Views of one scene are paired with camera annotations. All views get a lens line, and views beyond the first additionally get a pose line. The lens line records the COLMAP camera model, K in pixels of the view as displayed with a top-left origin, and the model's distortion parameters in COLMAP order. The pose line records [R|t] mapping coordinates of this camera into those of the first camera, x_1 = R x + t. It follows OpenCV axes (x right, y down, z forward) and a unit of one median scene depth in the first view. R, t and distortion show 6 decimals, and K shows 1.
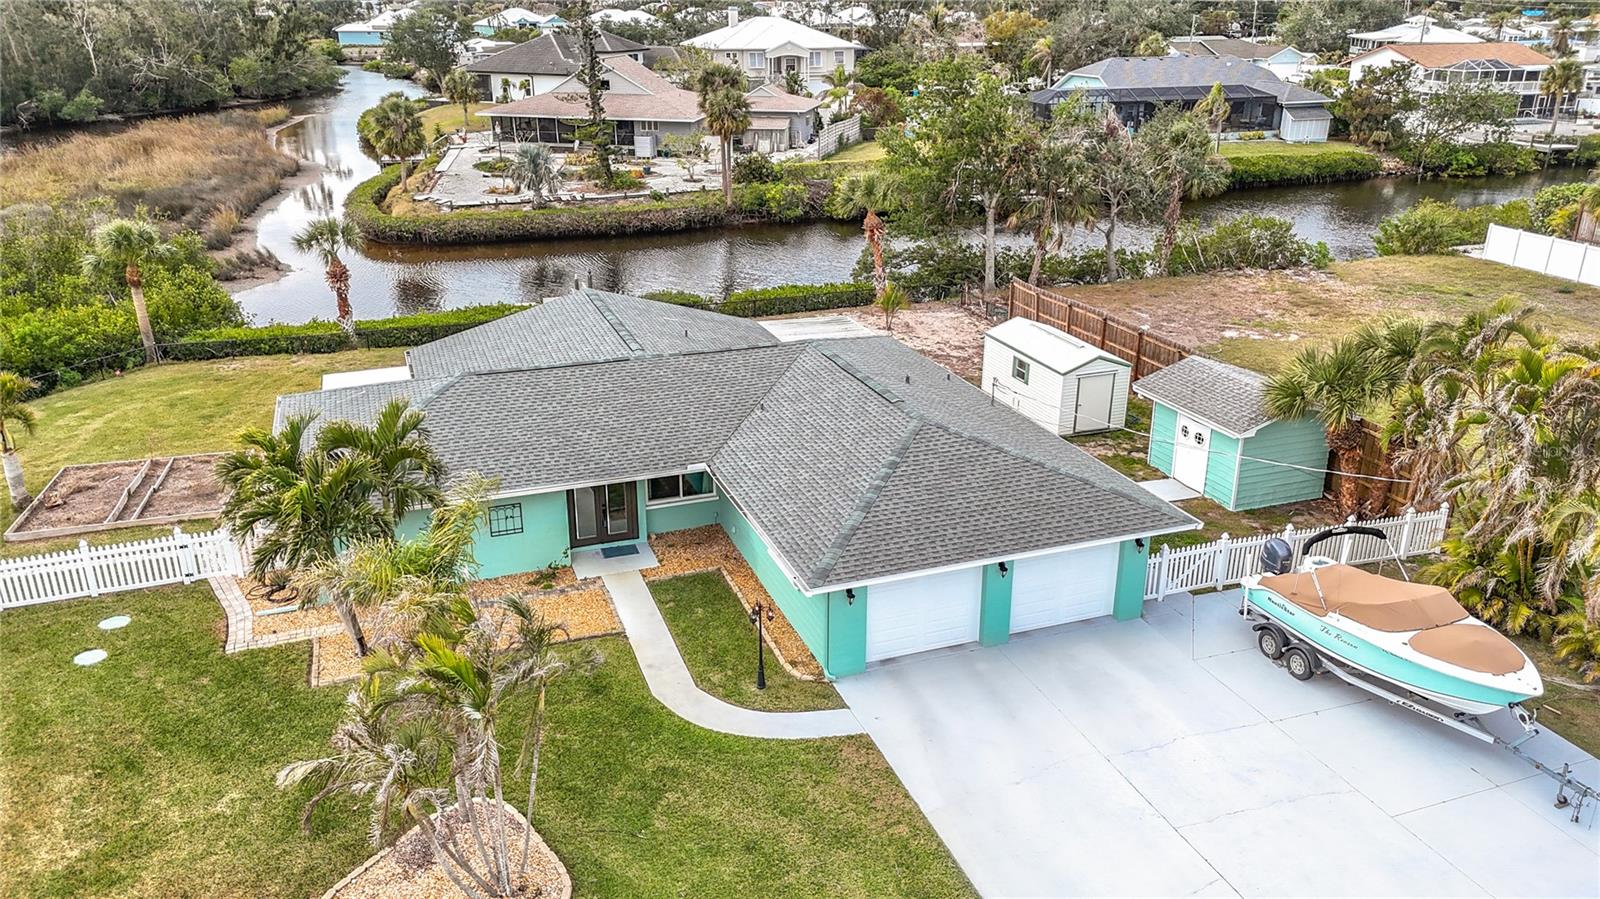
lens RADIAL K [[1178.6, 0, 797.5], [0, 1178.6, 445.8], [0, 0, 1]] dist [0.075000, -0.071939]
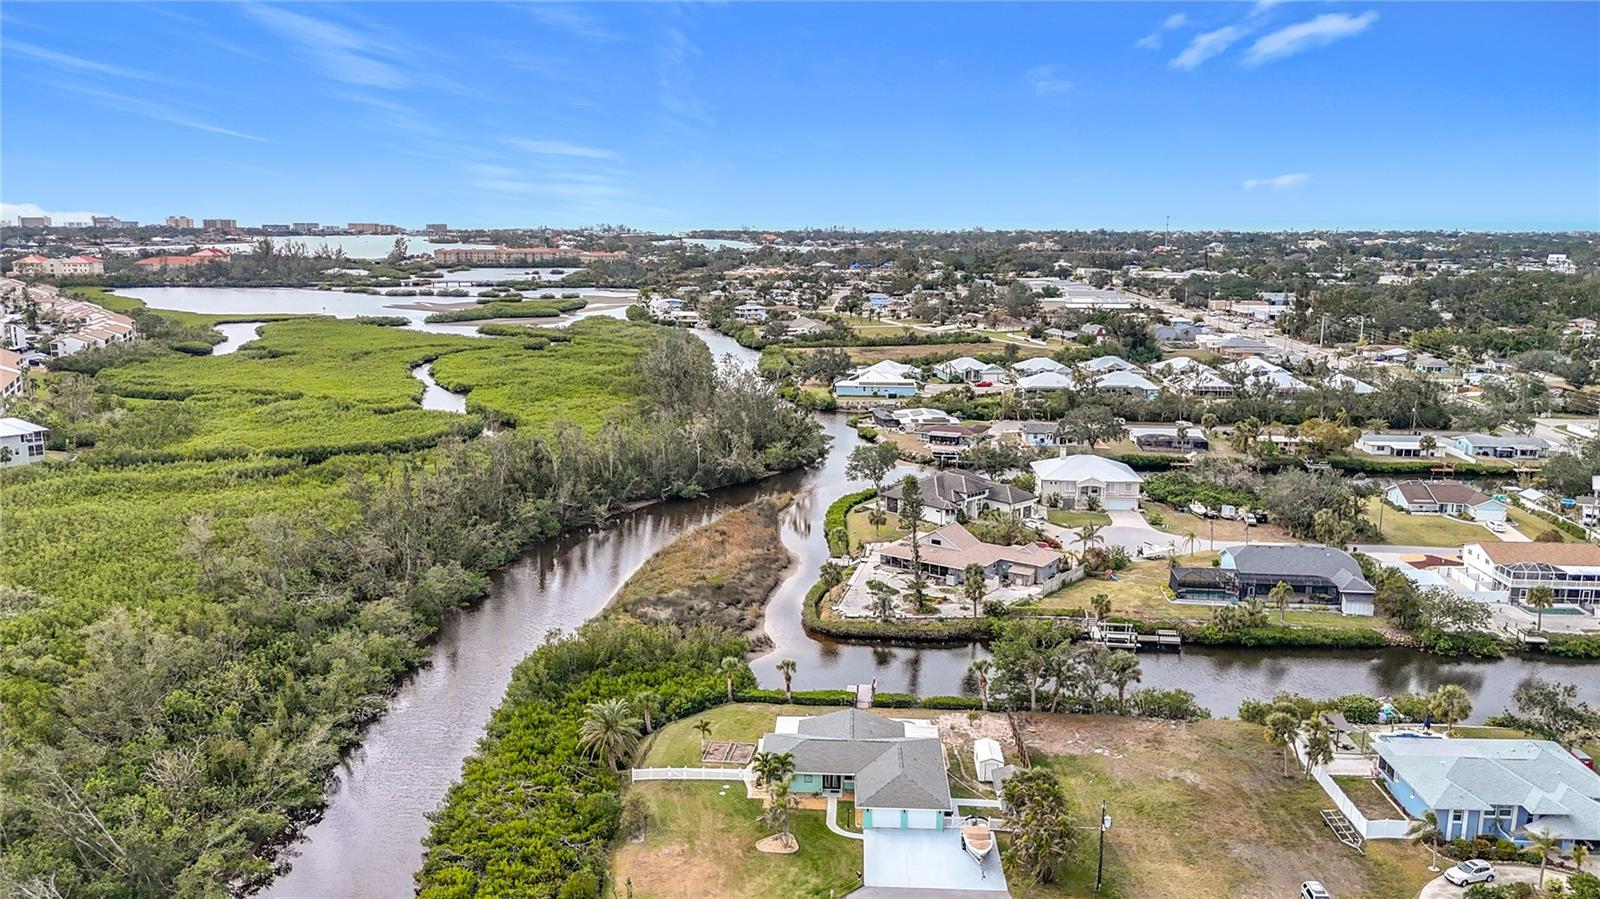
lens RADIAL K [[1223.9, 0, 800.0], [0, 1223.9, 449.5], [0, 0, 1]] dist [0.056232, -0.098641]
pose [[0.922463, 0.081118, -0.377468, 0.556236], [-0.145992, 0.978375, -0.146524, -0.190636], [0.357420, 0.190270, 0.914357, -1.405306]]
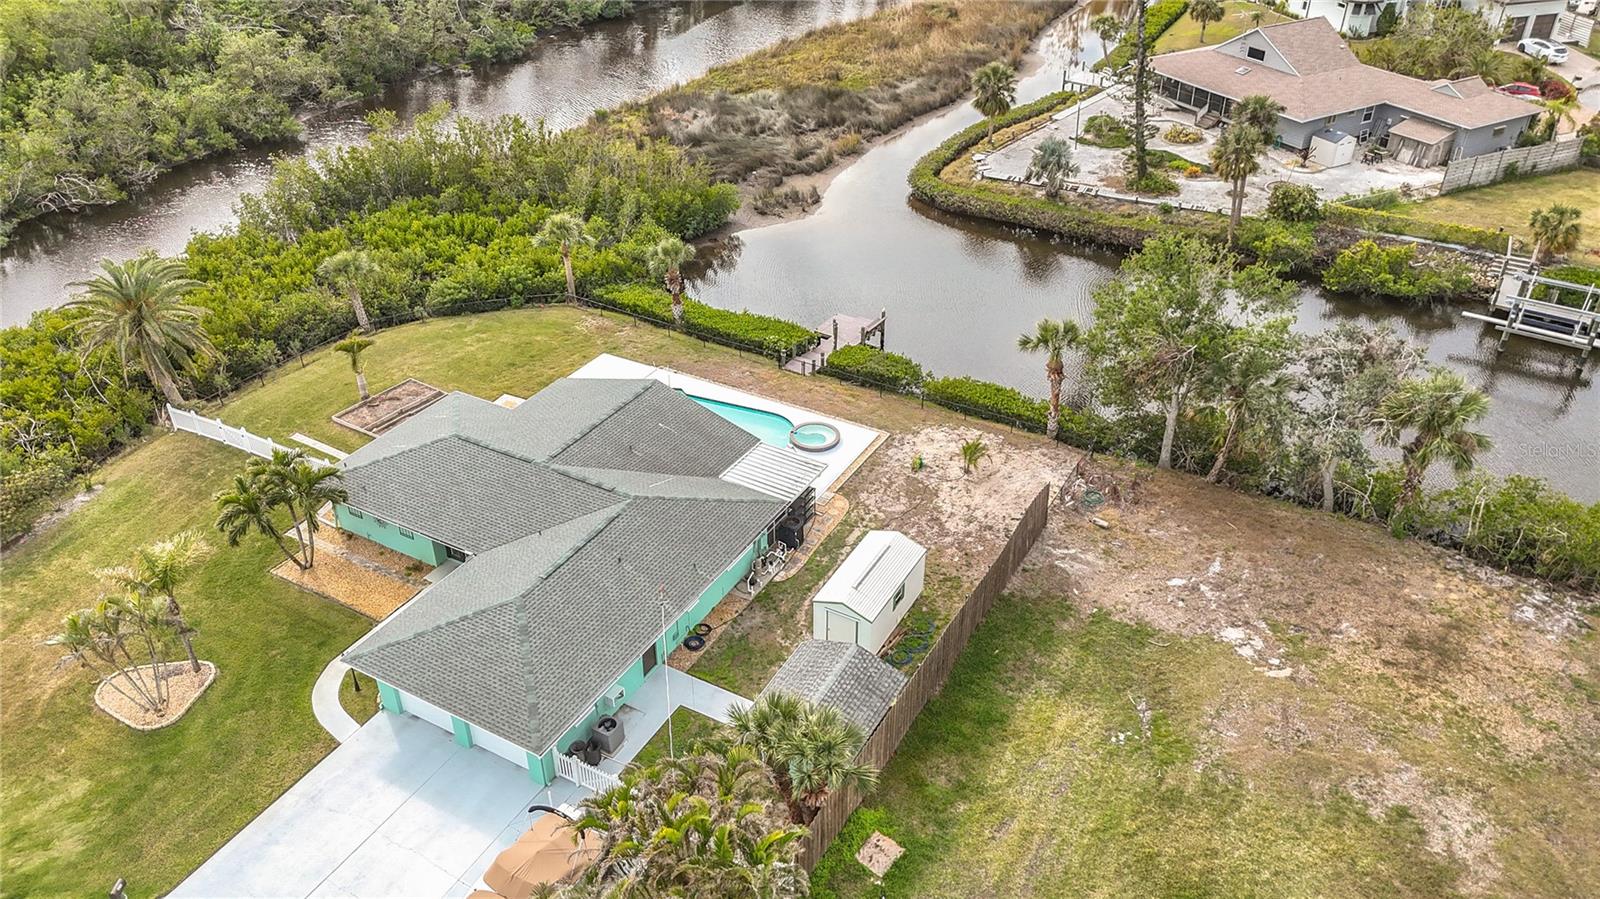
lens RADIAL K [[1178.6, 0, 797.5], [0, 1178.6, 445.8], [0, 0, 1]] dist [0.075000, -0.071939]
pose [[0.642521, 0.414520, -0.644469, 0.526265], [-0.269867, 0.909575, 0.315984, -0.331645], [0.717174, -0.029106, 0.696286, 0.077880]]
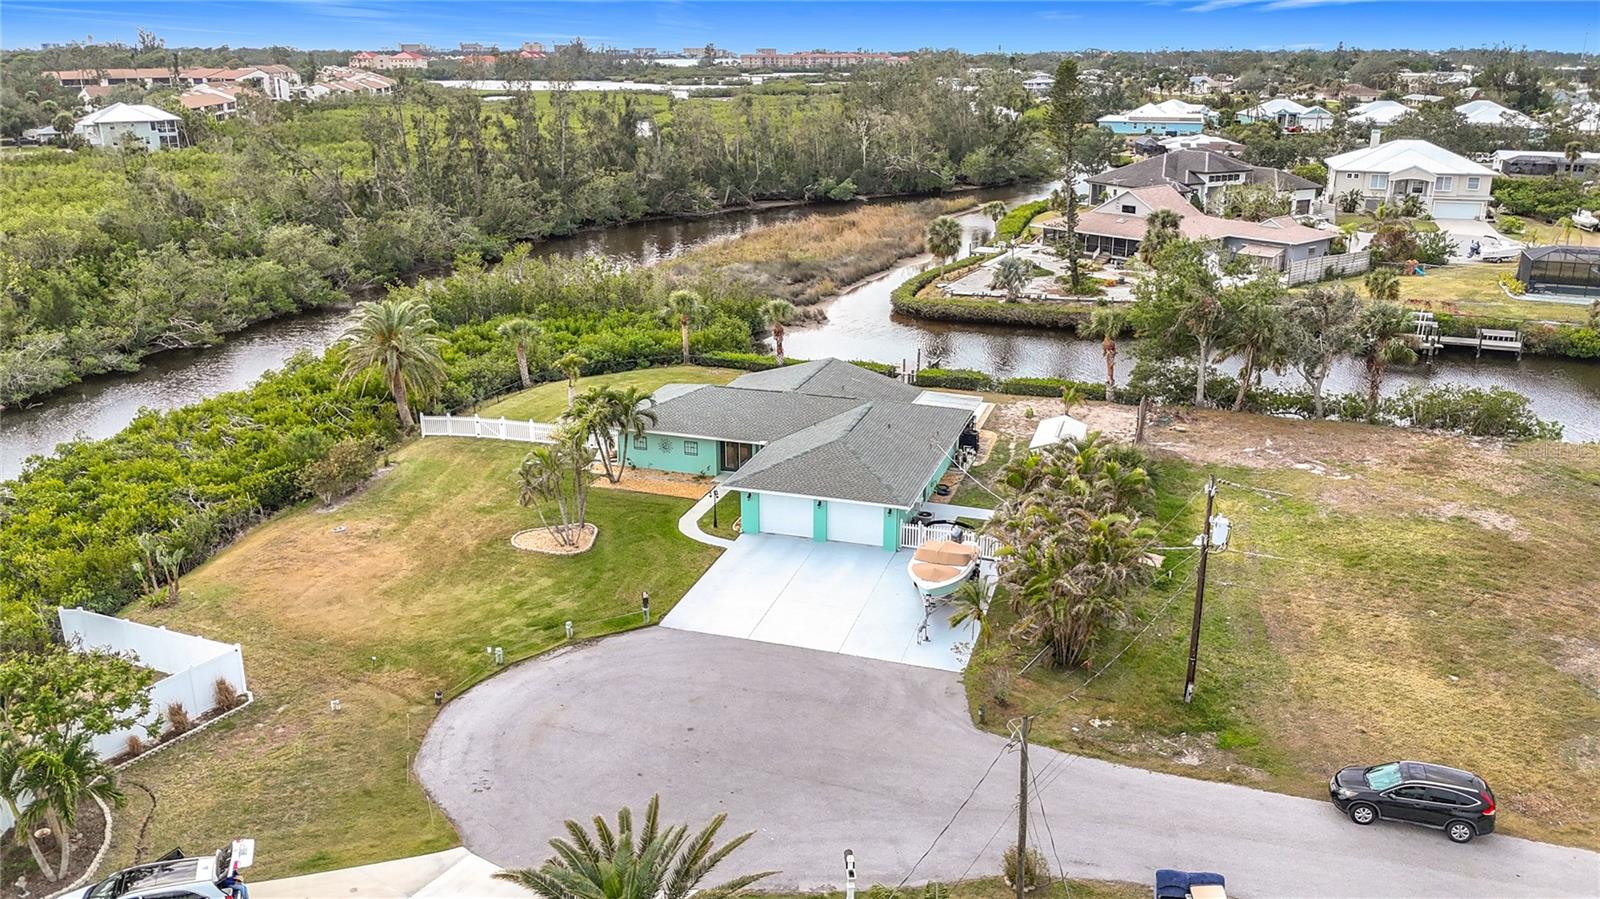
lens RADIAL K [[1195.4, 0, 799.7], [0, 1195.4, 472.2], [0, 0, 1]] dist [0.050523, -0.083587]
pose [[0.786270, 0.205291, -0.582783, 0.540822], [-0.221027, 0.974230, 0.044979, -0.017997], [0.576998, 0.093445, 0.811382, -0.315054]]
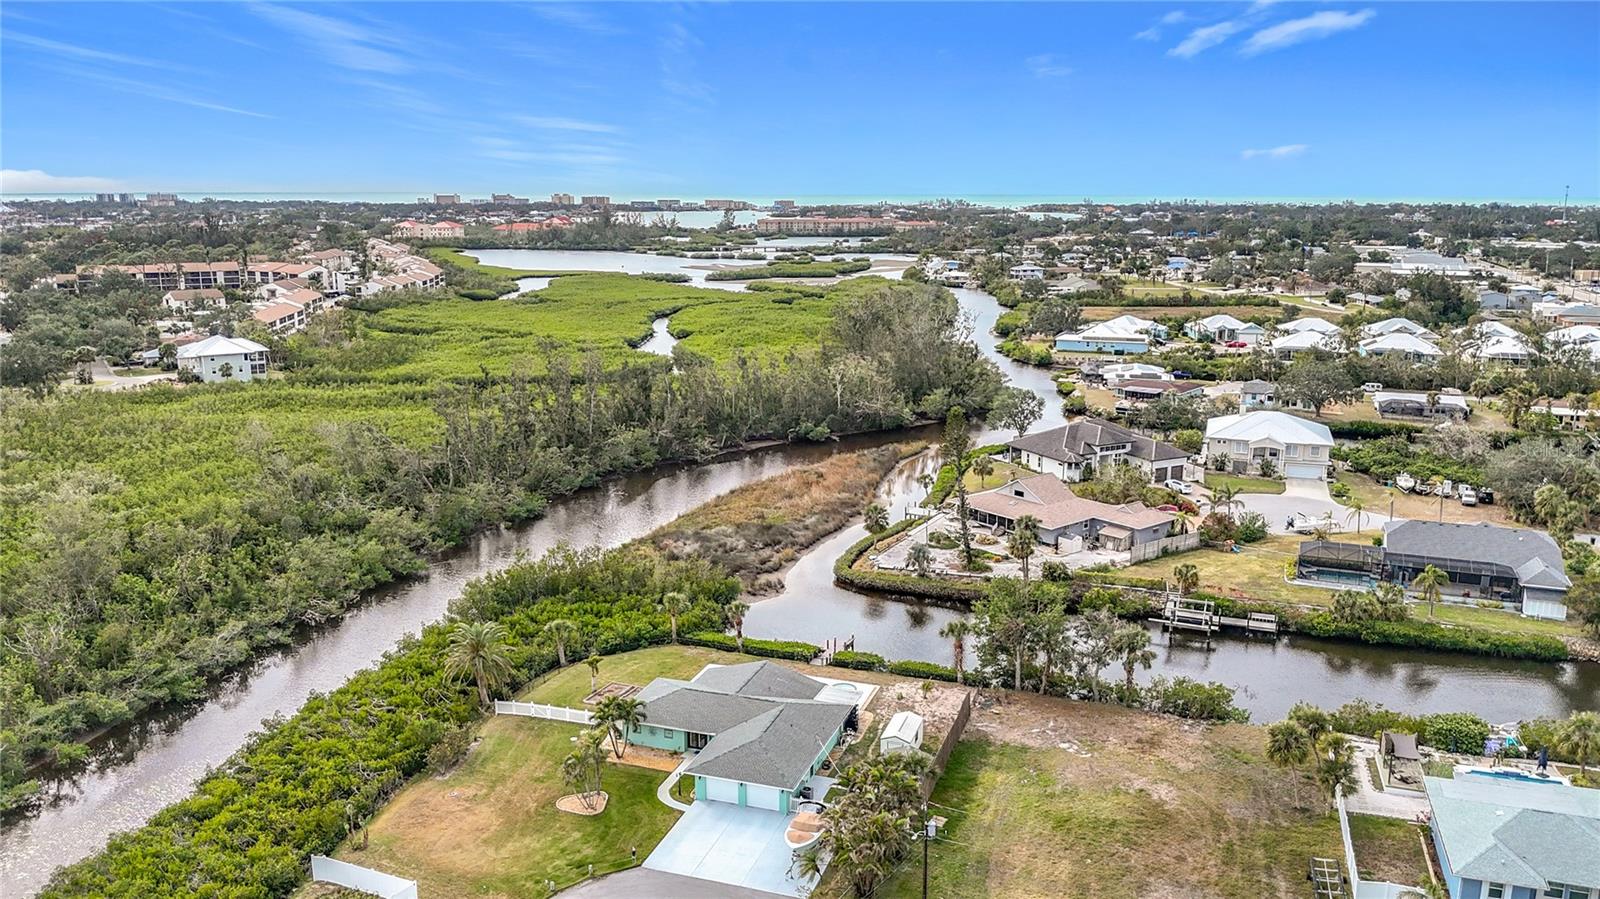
lens RADIAL K [[1206.4, 0, 798.2], [0, 1206.4, 449.7], [0, 0, 1]] dist [0.039737, -0.102922]
pose [[0.775695, 0.133889, -0.616743, 0.939891], [-0.227126, 0.970983, -0.074871, -0.251016], [0.588822, 0.198155, 0.783596, -0.771948]]
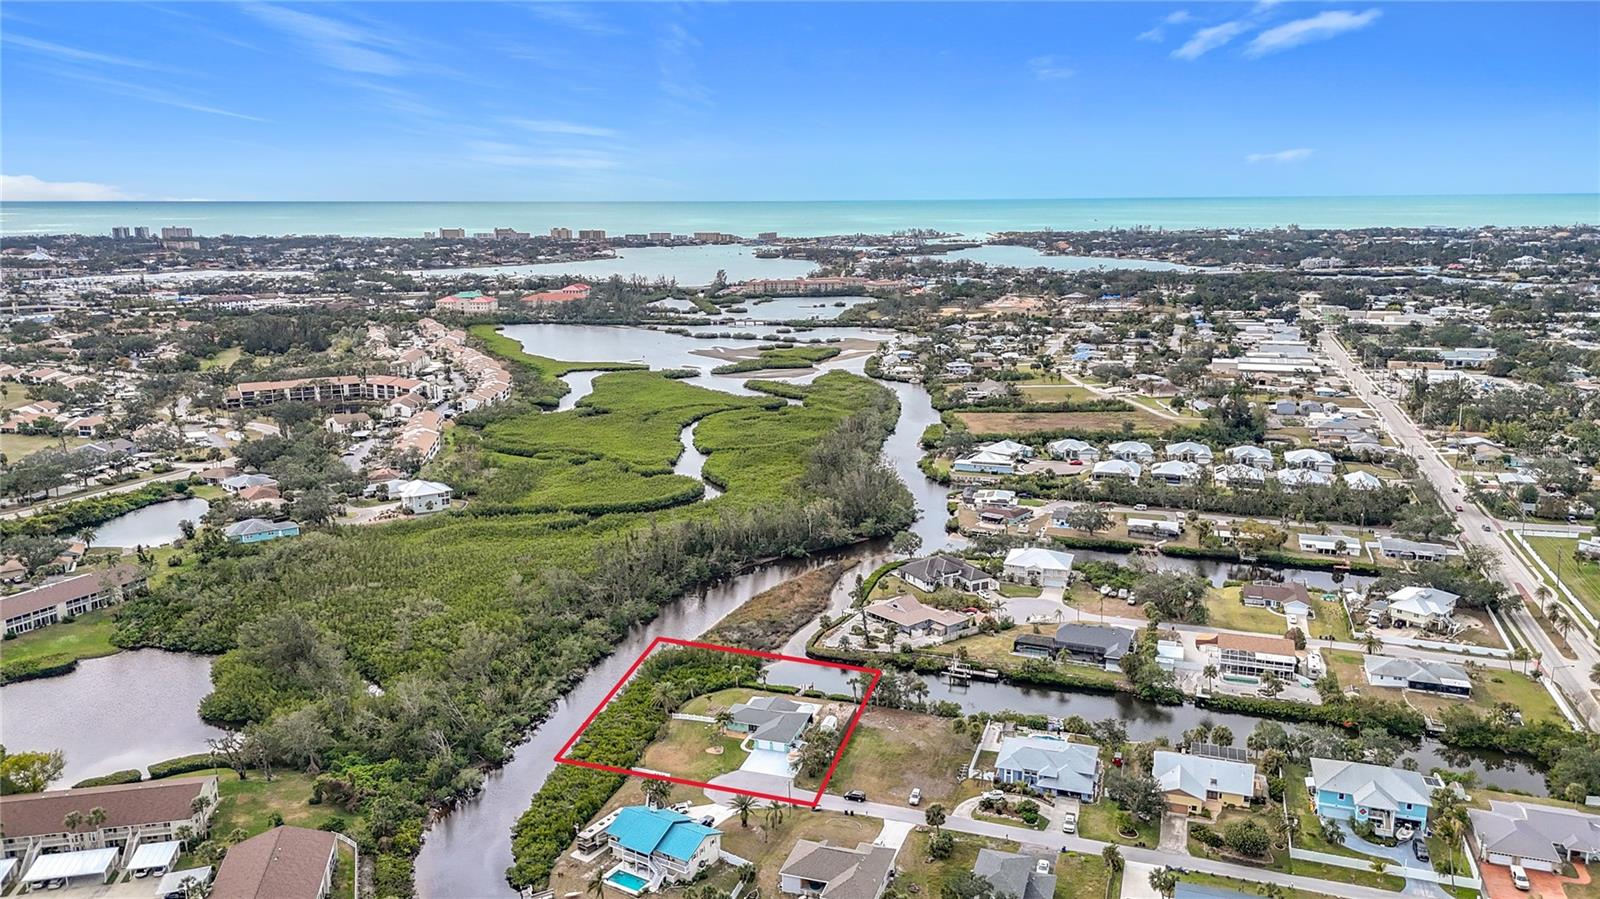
lens RADIAL K [[1180.9, 0, 799.3], [0, 1180.9, 438.1], [0, 0, 1]] dist [0.105076, -0.123127]
pose [[0.785982, 0.120278, -0.606437, 2.440916], [-0.215571, 0.972651, -0.086482, -0.631753], [0.579450, 0.198704, 0.790414, -2.928099]]
